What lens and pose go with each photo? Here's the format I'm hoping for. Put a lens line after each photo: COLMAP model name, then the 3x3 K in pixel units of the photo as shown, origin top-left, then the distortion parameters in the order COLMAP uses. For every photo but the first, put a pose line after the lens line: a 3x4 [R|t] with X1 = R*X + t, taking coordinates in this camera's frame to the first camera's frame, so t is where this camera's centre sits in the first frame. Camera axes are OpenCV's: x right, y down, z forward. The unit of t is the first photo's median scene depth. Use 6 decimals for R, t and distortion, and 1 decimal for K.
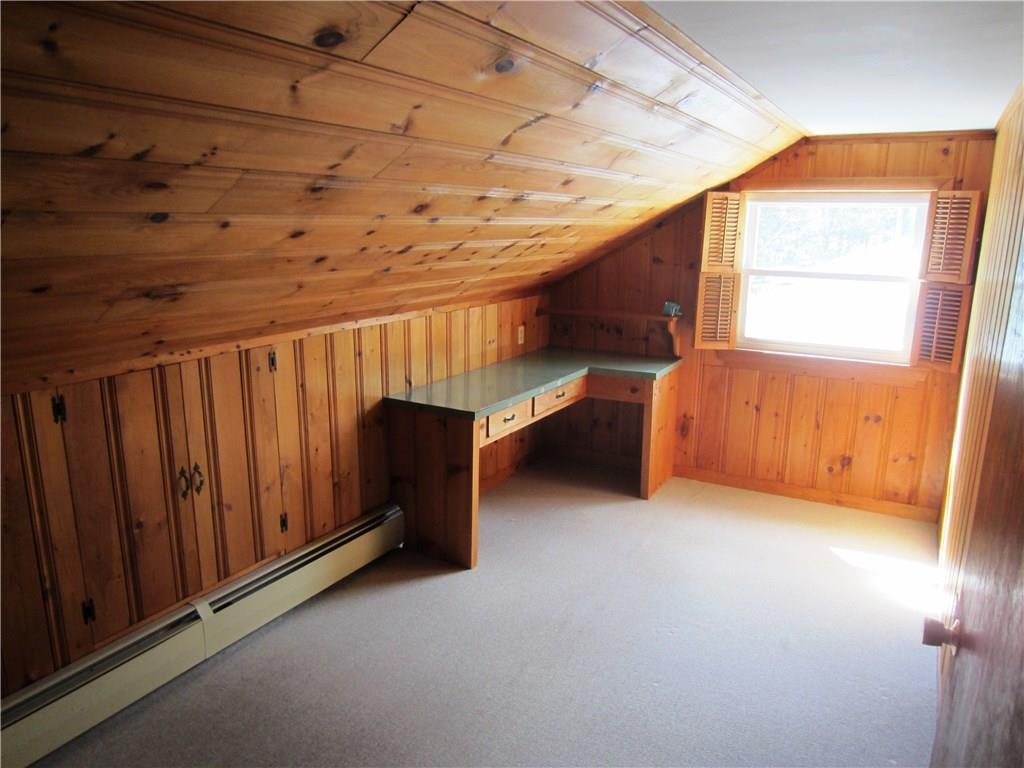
lens RADIAL K [[722.7, 0, 511.8], [0, 722.7, 384.9], [0, 0, 1]] dist [-0.028258, -0.008462]
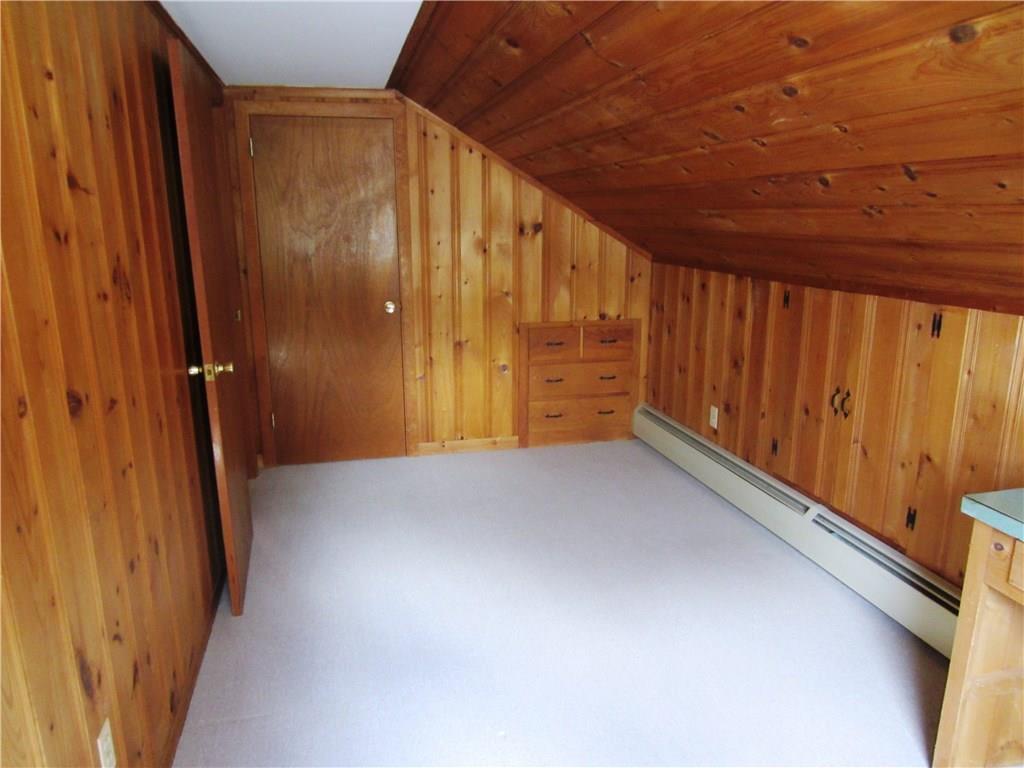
lens RADIAL K [[722.7, 0, 511.9], [0, 722.7, 386.9], [0, 0, 1]] dist [-0.028258, -0.008462]
pose [[-0.721327, 0.153736, -0.675316, 0.599599], [-0.159782, 0.911813, 0.378243, -0.203968], [0.673912, 0.380740, -0.633151, 1.227865]]
